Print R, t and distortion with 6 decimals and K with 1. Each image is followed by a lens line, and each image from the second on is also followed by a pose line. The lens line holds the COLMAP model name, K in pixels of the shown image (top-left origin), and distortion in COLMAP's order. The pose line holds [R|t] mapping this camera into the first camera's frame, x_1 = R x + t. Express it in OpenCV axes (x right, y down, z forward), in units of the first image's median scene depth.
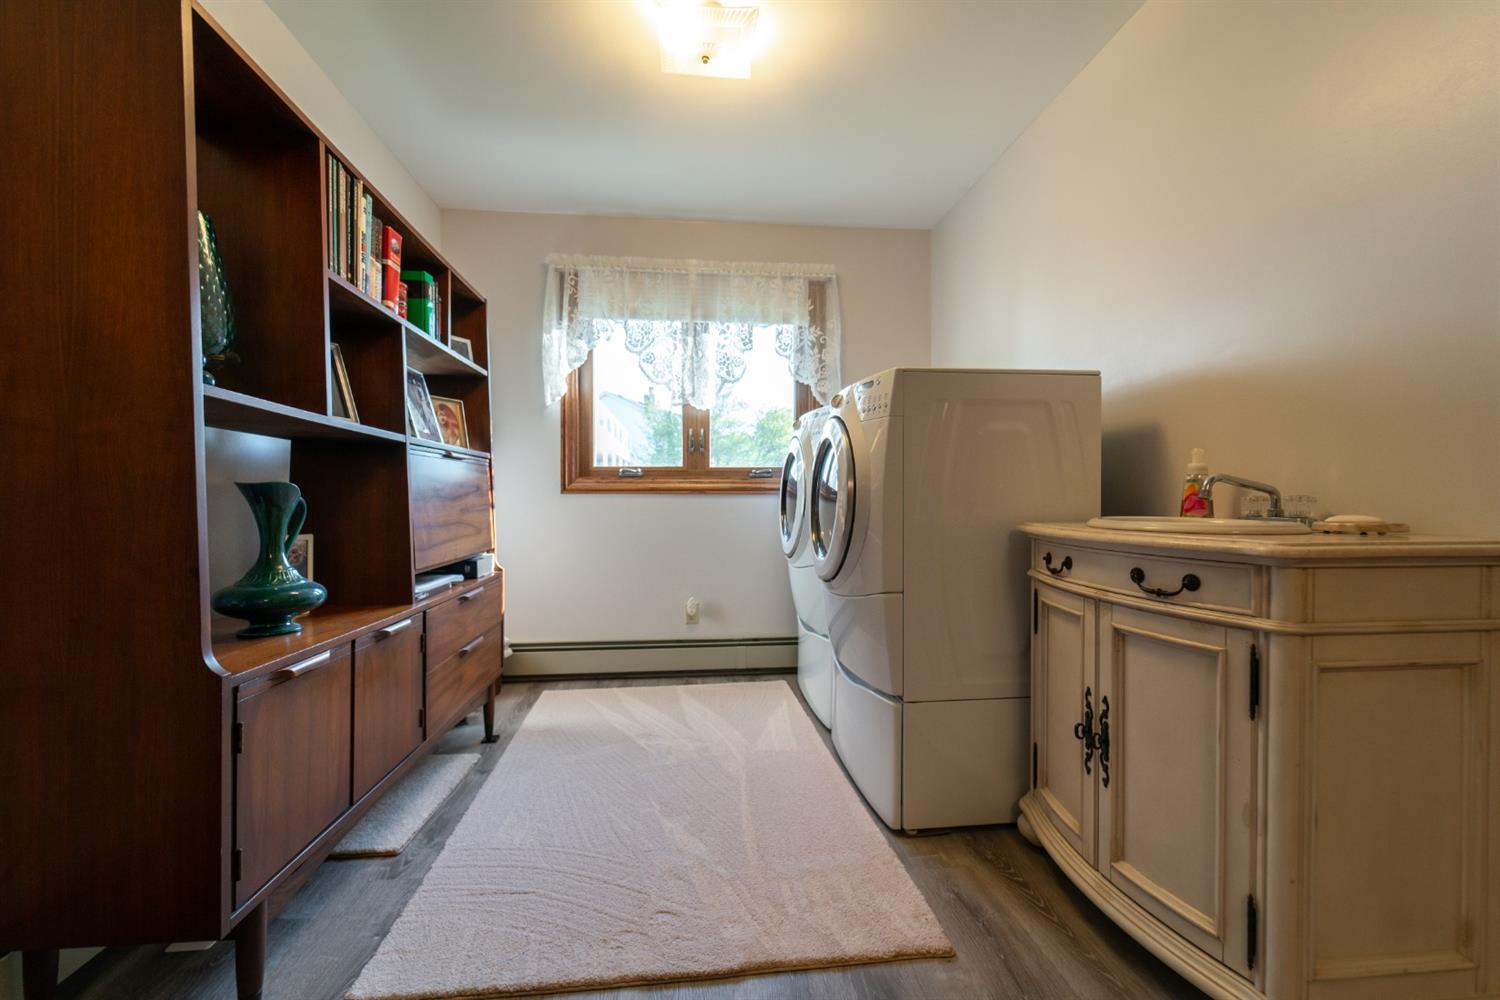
lens RADIAL K [[600.7, 0, 742.4], [0, 600.7, 497.2], [0, 0, 1]] dist [0.000188, -0.000922]
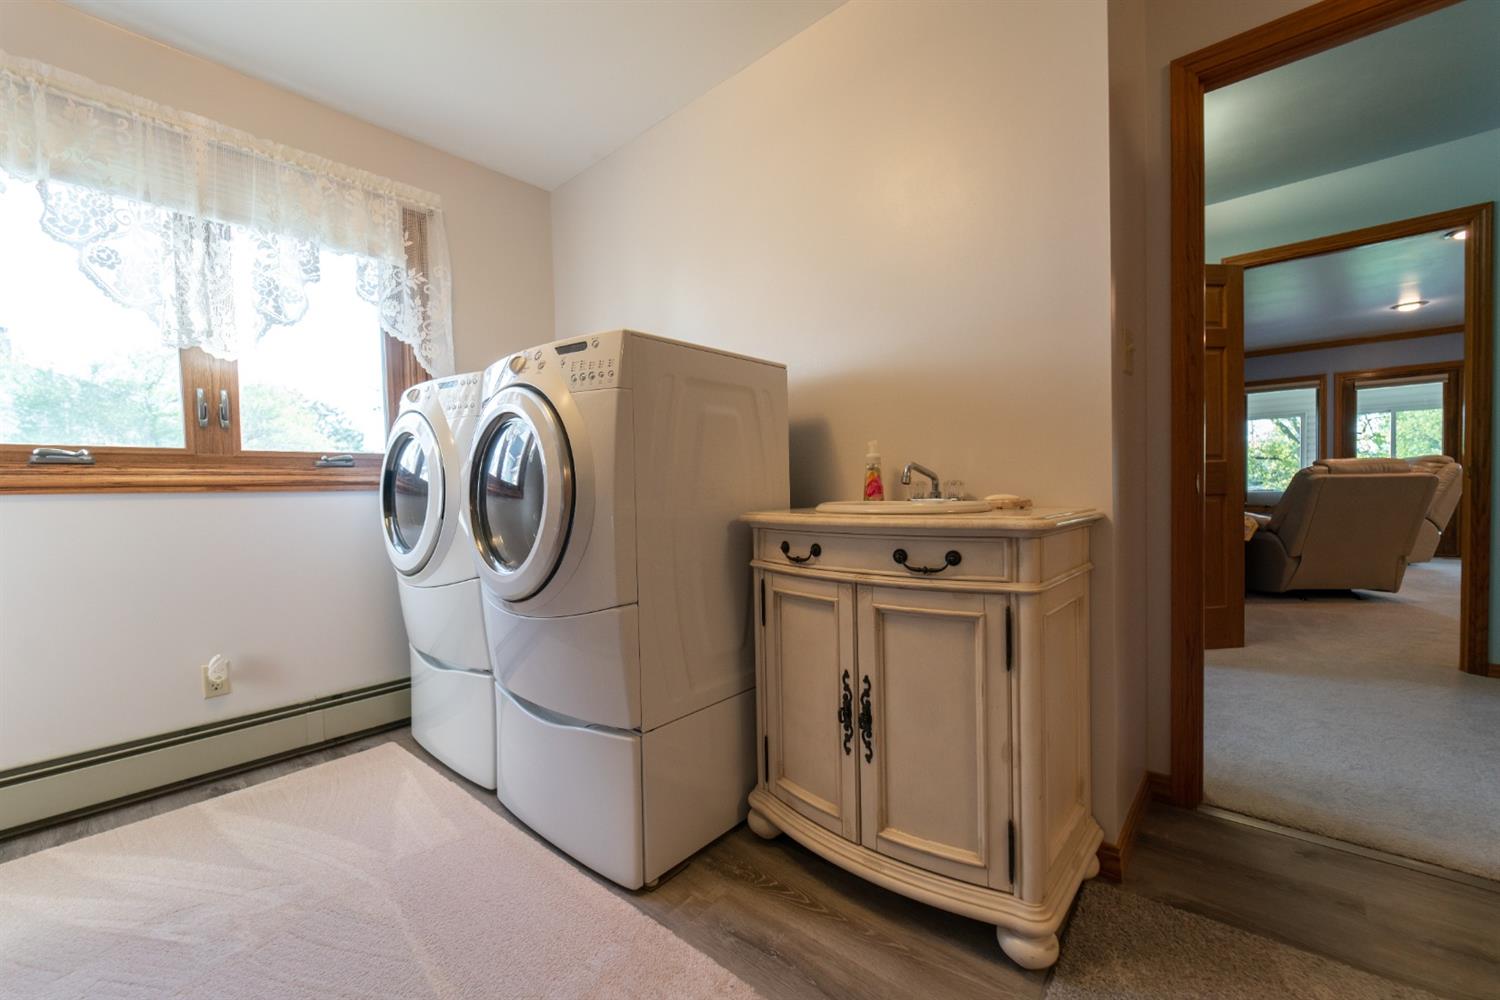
lens RADIAL K [[600.7, 0, 753.6], [0, 600.7, 499.9], [0, 0, 1]] dist [0.000188, -0.000922]
pose [[0.734438, -0.029370, 0.678040, -0.165368], [0.020780, 0.999568, 0.020788, 0.002822], [-0.678358, -0.001178, 0.734731, 0.269024]]
